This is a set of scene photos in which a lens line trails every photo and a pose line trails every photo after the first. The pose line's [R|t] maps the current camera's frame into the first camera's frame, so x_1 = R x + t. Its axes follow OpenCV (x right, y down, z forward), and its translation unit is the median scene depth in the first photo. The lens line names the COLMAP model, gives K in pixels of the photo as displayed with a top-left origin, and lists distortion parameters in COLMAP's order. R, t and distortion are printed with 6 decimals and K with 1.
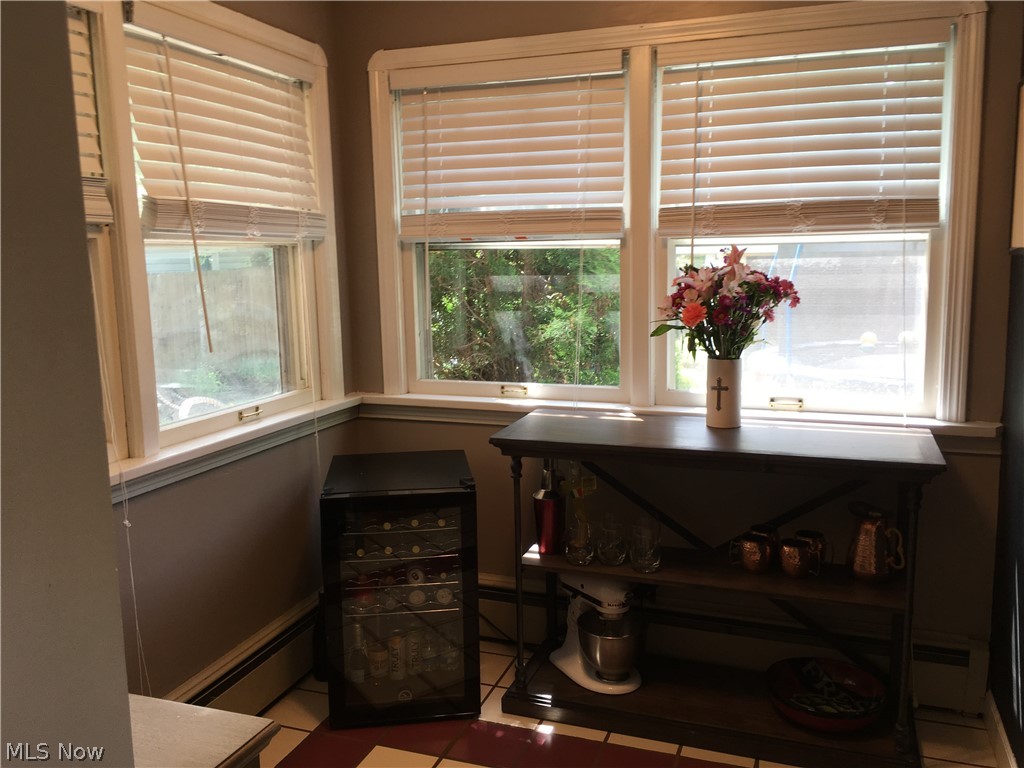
lens RADIAL K [[865.5, 0, 510.0], [0, 865.5, 384.1], [0, 0, 1]] dist [0.071865, -0.100545]
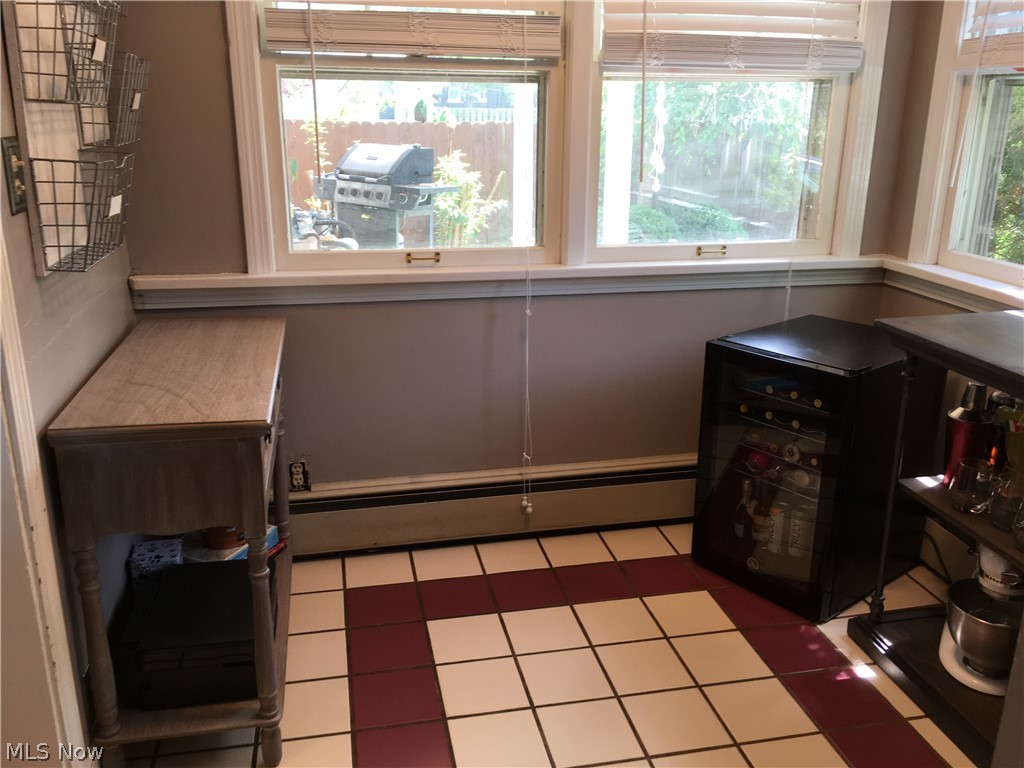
lens RADIAL K [[865.5, 0, 512.2], [0, 865.5, 380.4], [0, 0, 1]] dist [0.071865, -0.100545]
pose [[0.537613, 0.275389, -0.796952, 0.437201], [-0.141192, 0.961218, 0.236906, -0.029279], [0.831286, -0.014841, 0.555646, 0.234502]]
